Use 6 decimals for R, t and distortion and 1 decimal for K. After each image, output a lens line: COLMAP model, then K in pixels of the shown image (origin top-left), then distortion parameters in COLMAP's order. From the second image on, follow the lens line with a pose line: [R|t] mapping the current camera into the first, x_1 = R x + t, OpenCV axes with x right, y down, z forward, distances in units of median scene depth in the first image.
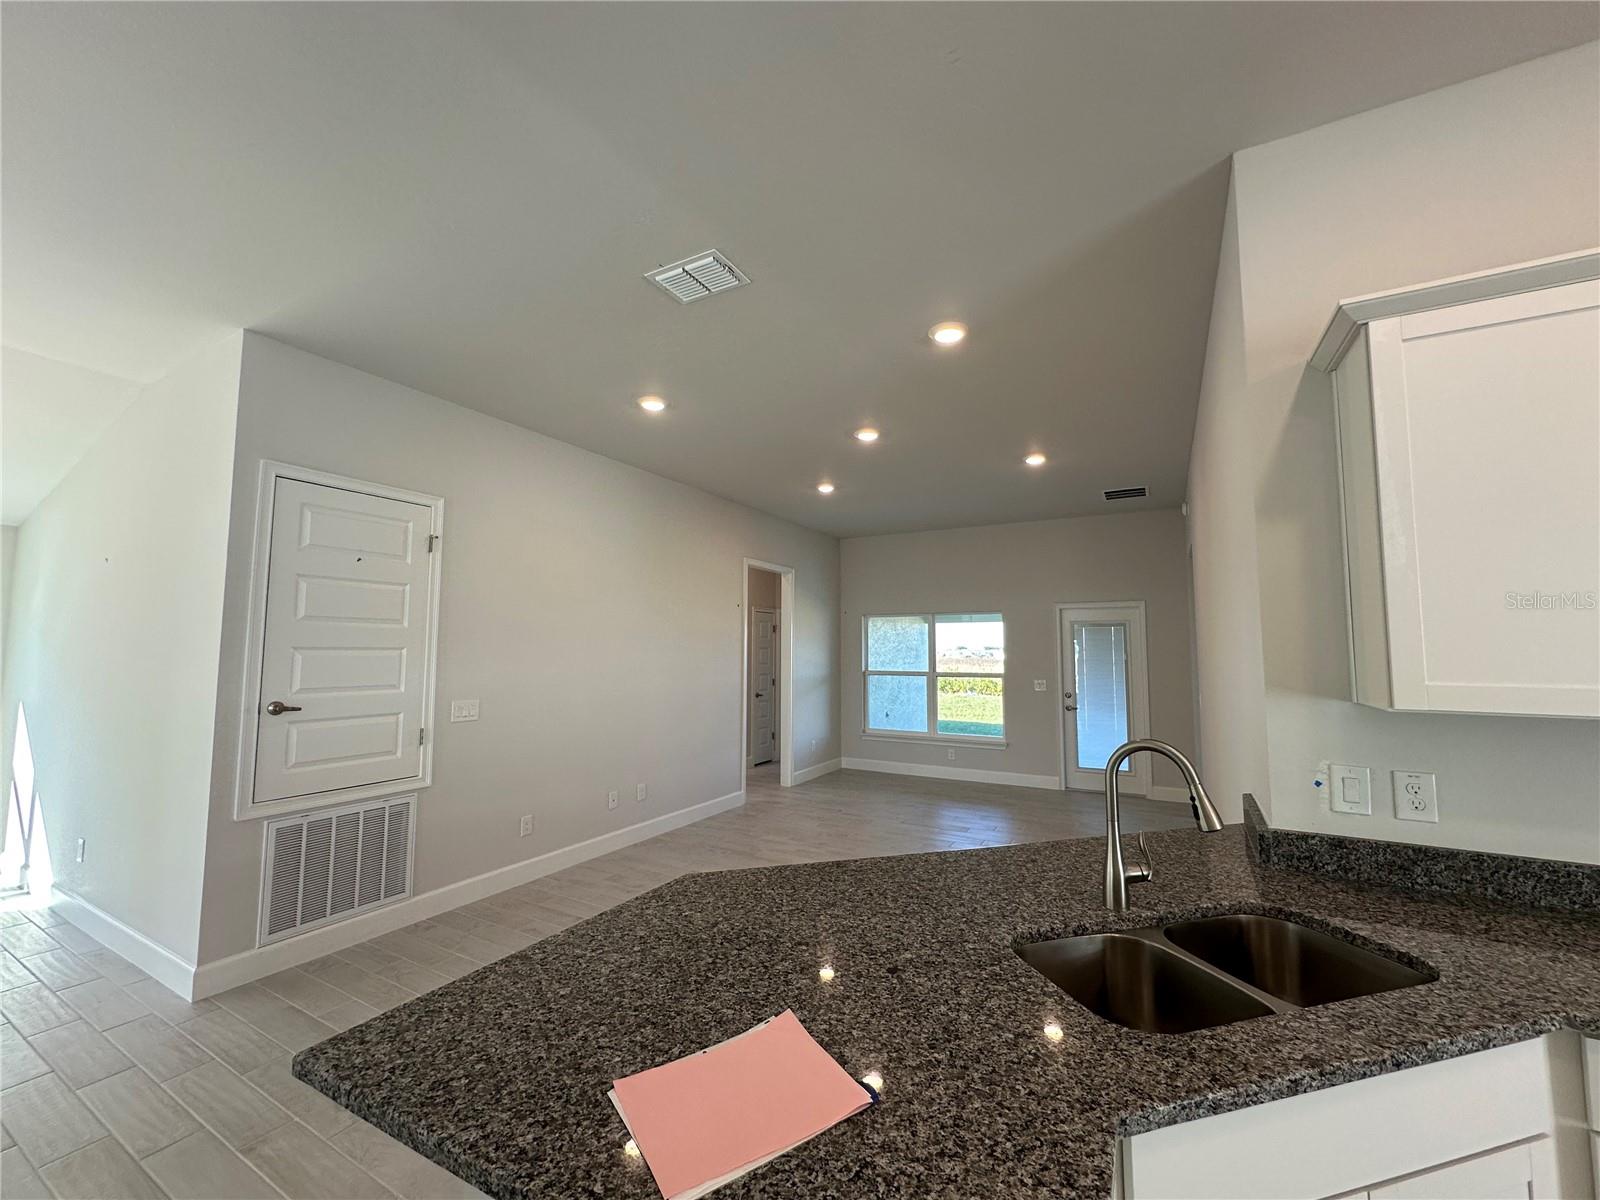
lens RADIAL K [[638.1, 0, 800.8], [0, 638.1, 598.8], [0, 0, 1]] dist [-0.002196, 0.000051]
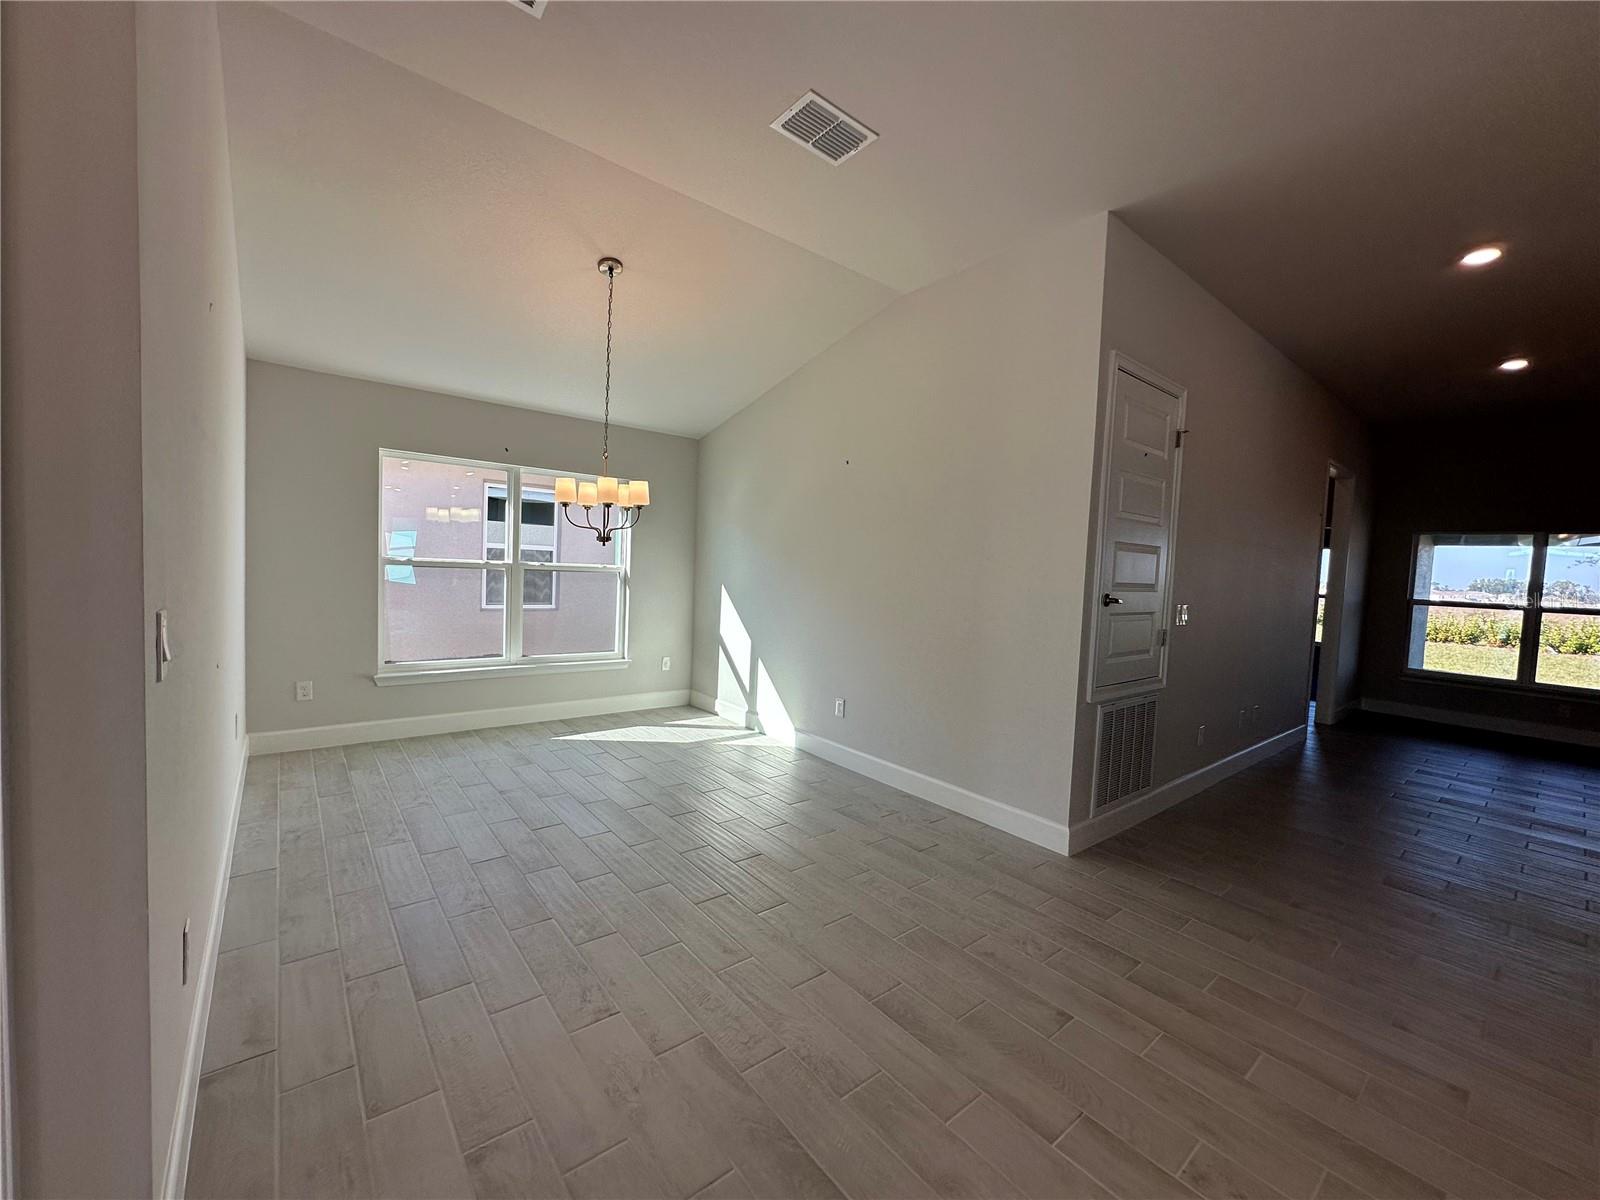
lens RADIAL K [[636.9, 0, 803.0], [0, 636.9, 598.3], [0, 0, 1]] dist [-0.001476, 0.000560]
pose [[0.929294, 0.060894, -0.364287, -0.762344], [-0.013713, 0.991323, 0.130727, 0.034611], [0.369087, -0.116489, 0.922066, -0.112842]]
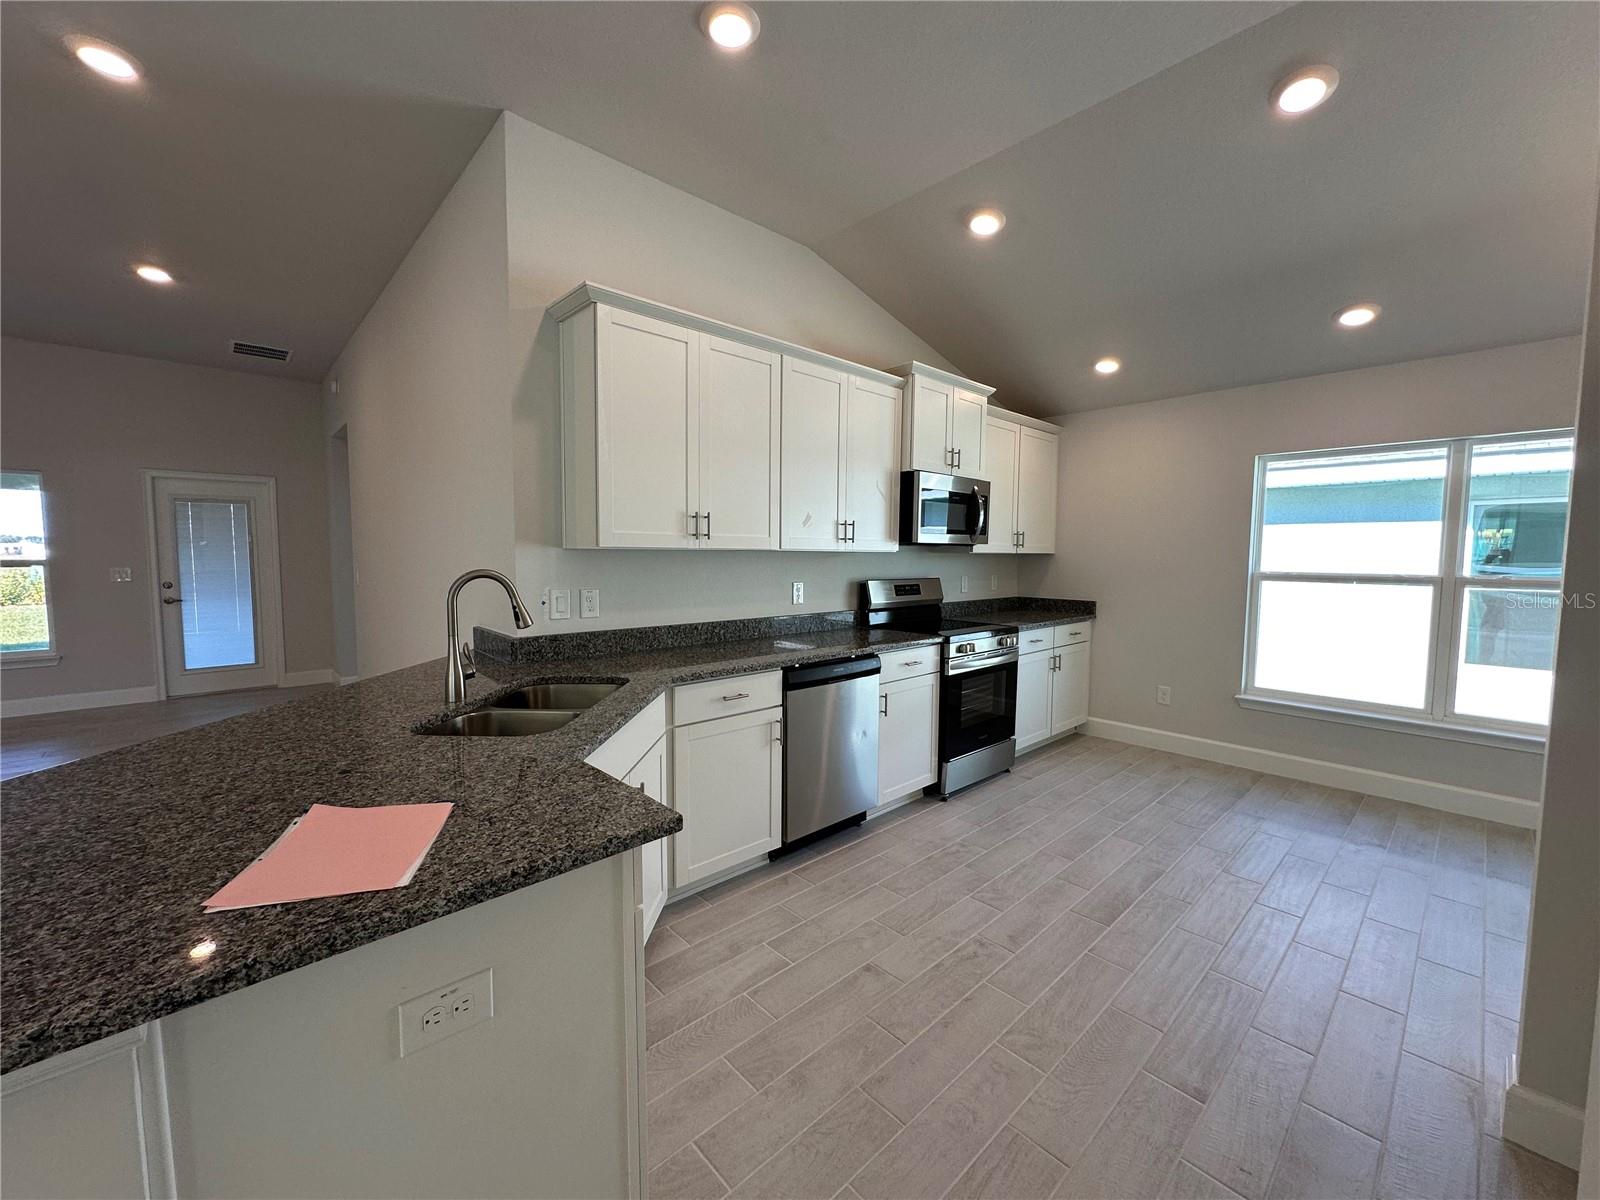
lens RADIAL K [[638.1, 0, 800.8], [0, 638.1, 598.8], [0, 0, 1]] dist [-0.002196, 0.000051]
pose [[0.305185, -0.071602, 0.949597, -0.207434], [-0.083705, 0.991293, 0.101647, 0.036778], [-0.948607, -0.110507, 0.296534, -0.010309]]
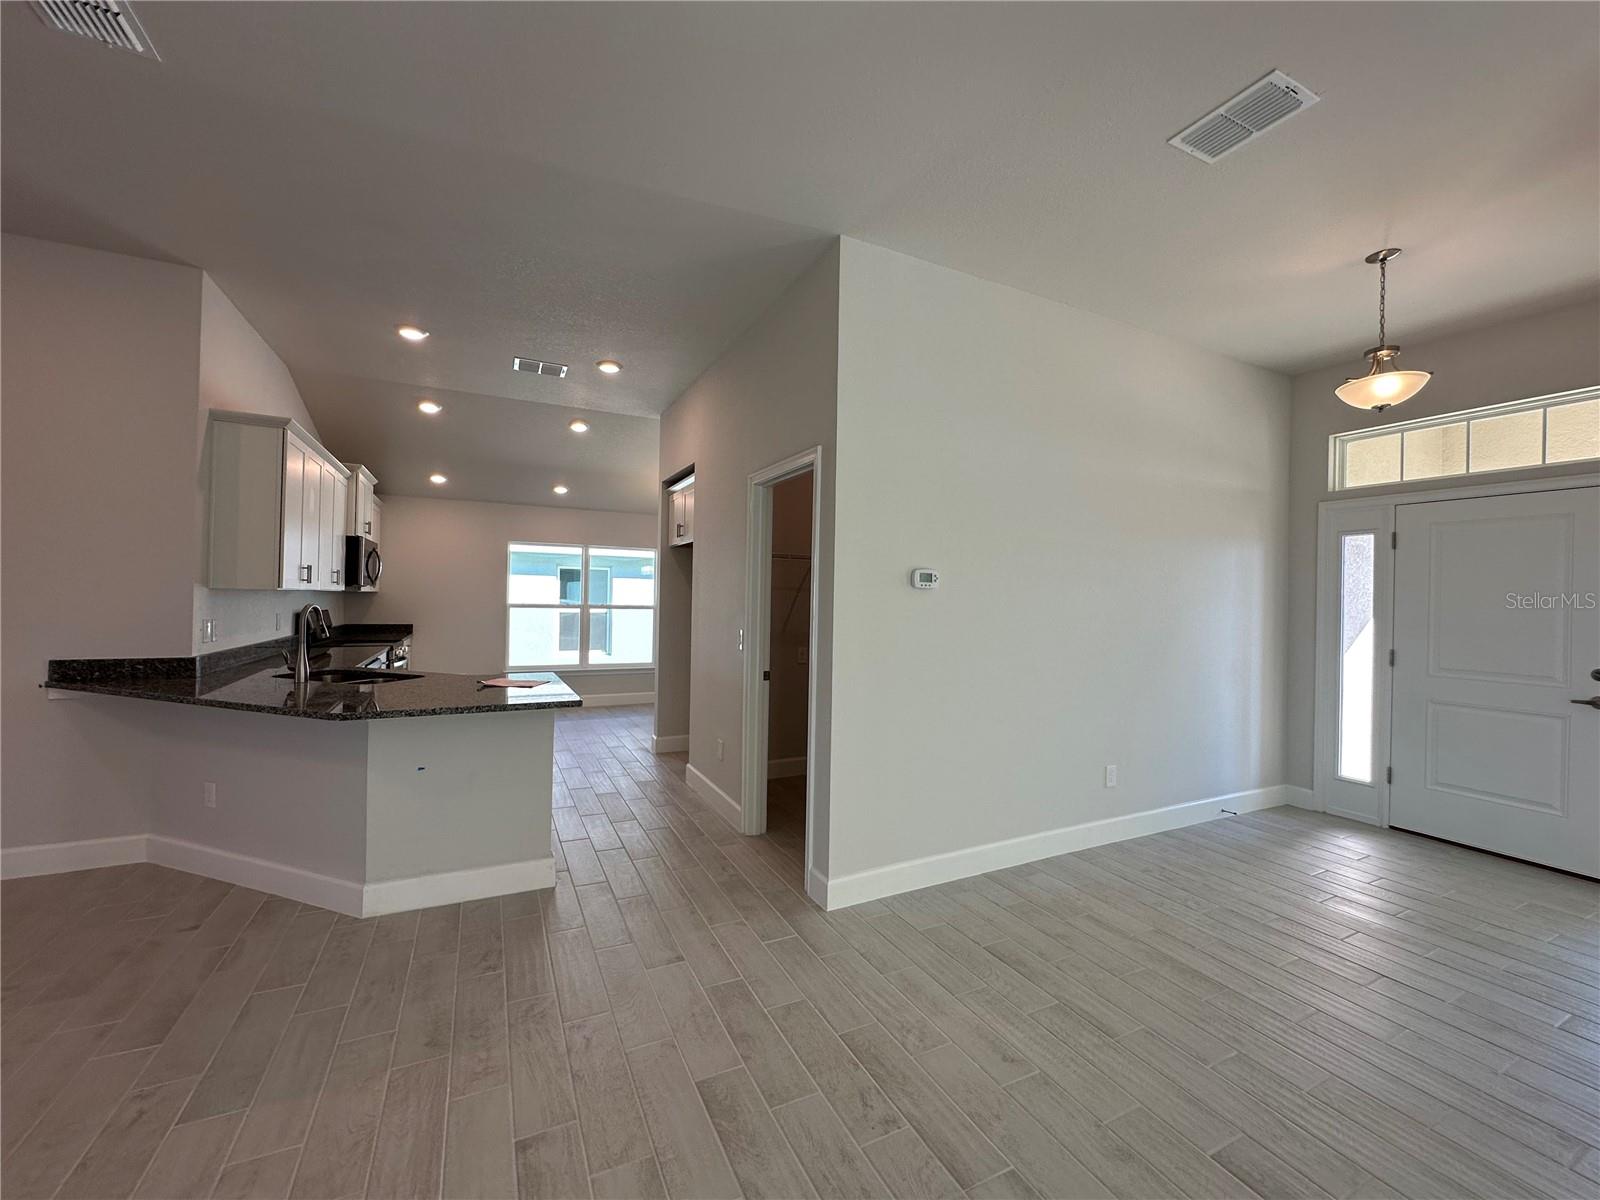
lens RADIAL K [[636.9, 0, 803.0], [0, 636.9, 598.3], [0, 0, 1]] dist [-0.001476, 0.000560]
pose [[-0.826823, -0.024080, 0.561947, -0.859740], [-0.073002, 0.995227, -0.064766, 0.088065], [-0.557705, -0.094573, -0.824634, 0.753923]]
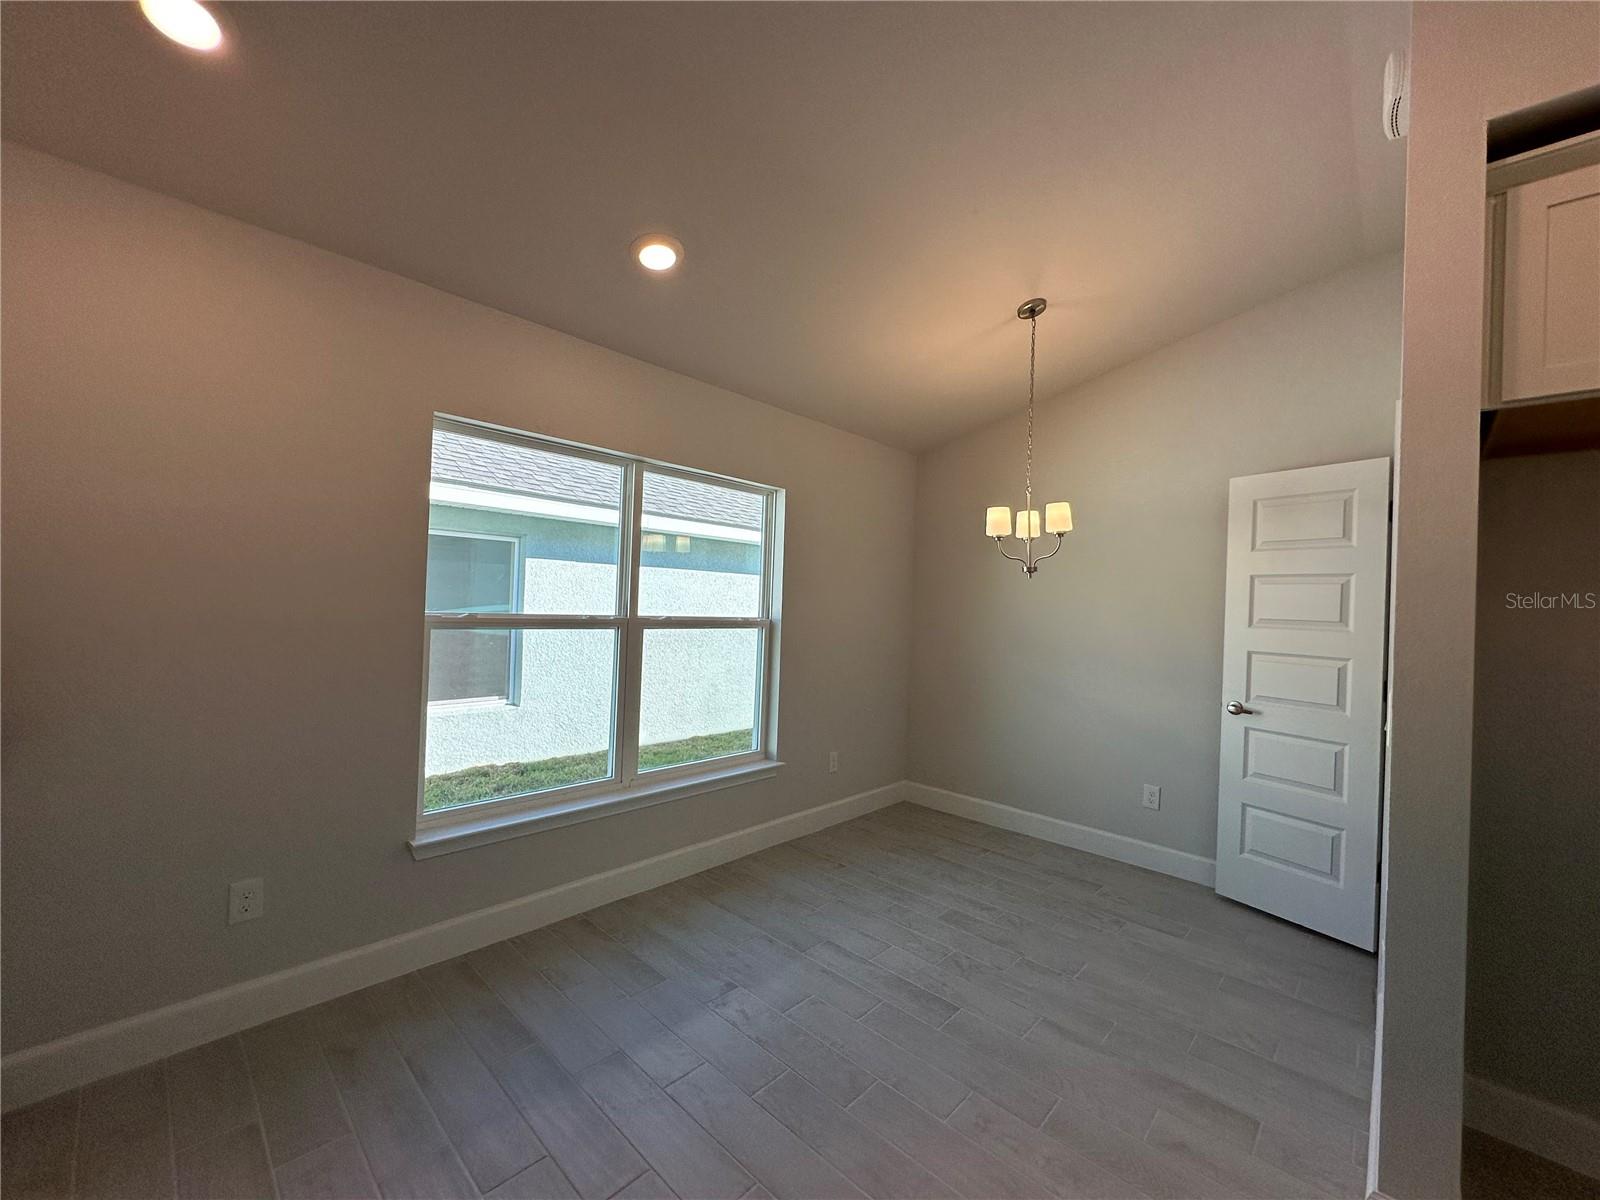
lens RADIAL K [[636.9, 0, 803.0], [0, 636.9, 598.3], [0, 0, 1]] dist [-0.001476, 0.000560]
pose [[-0.969342, -0.035035, 0.243205, 0.589112], [-0.059595, 0.993752, -0.094373, 0.060304], [-0.238379, -0.105974, -0.965373, 0.099475]]
